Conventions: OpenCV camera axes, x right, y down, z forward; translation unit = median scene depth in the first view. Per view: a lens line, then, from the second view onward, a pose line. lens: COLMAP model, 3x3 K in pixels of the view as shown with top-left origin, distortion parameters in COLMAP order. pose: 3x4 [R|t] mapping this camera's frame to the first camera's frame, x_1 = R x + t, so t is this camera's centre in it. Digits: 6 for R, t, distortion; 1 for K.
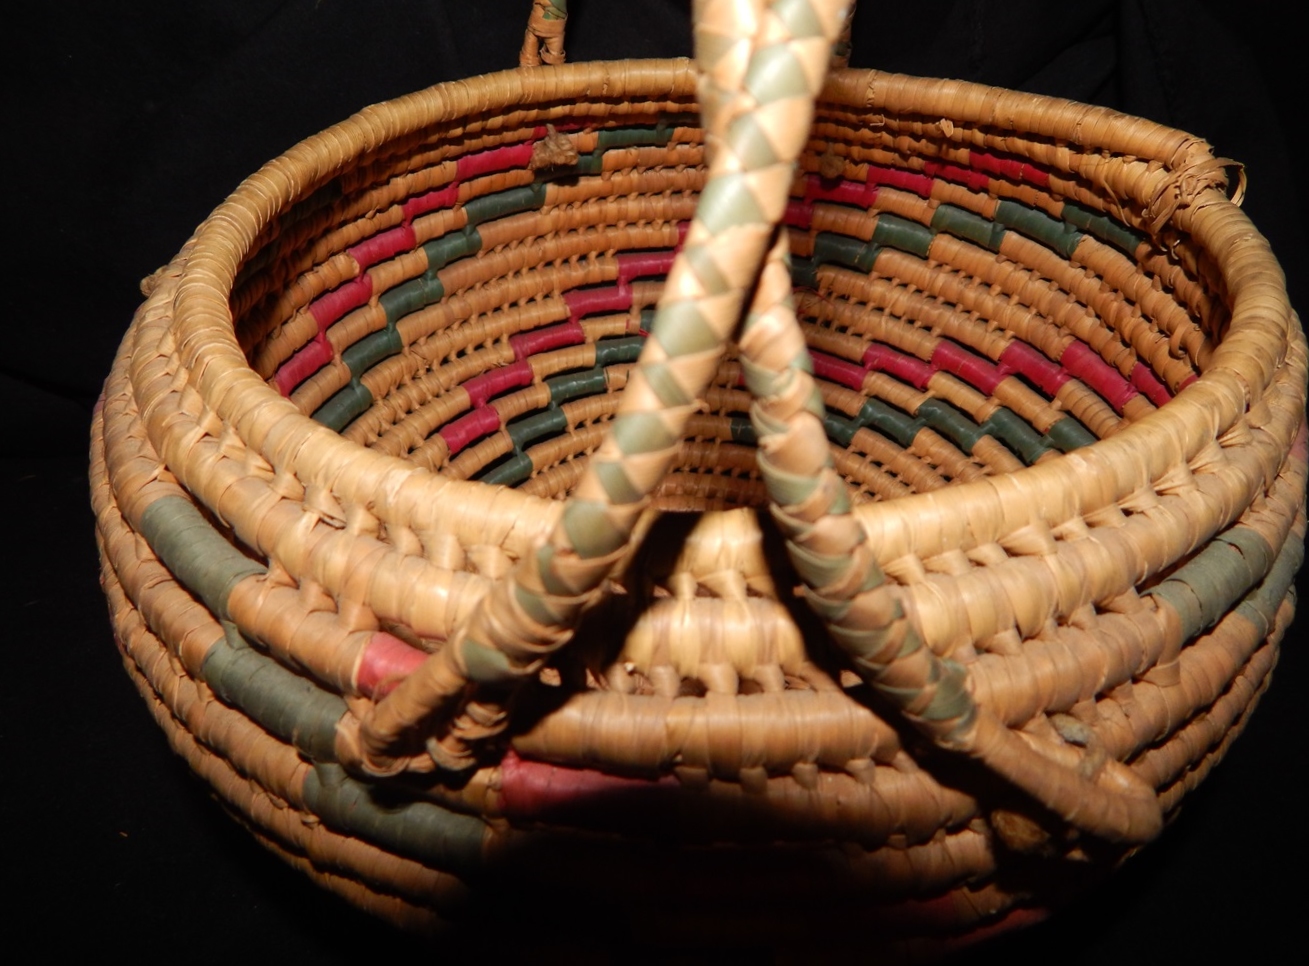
lens RADIAL K [[863.3, 0, 654.7], [0, 863.3, 483.2], [0, 0, 1]] dist [-0.003538, -0.000524]
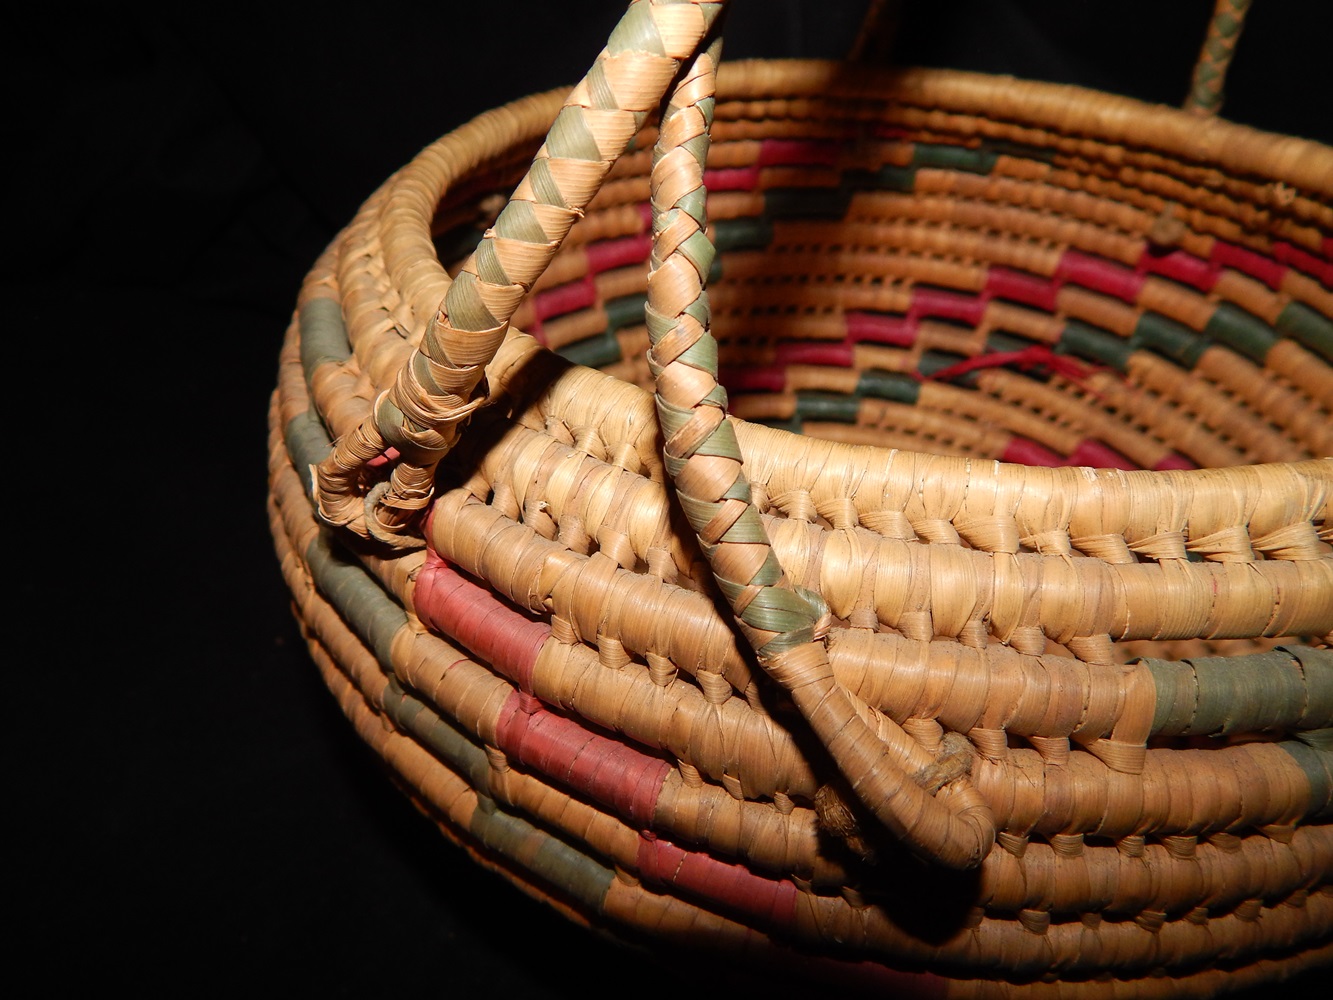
lens RADIAL K [[965.7, 0, 664.3], [0, 965.7, 500.8], [0, 0, 1]] dist [-0.008621, -0.021895]
pose [[0.870455, 0.308728, -0.383399, 0.214888], [-0.341621, 0.939647, -0.018962, 0.069912], [0.354405, 0.147483, 0.923388, -0.014272]]
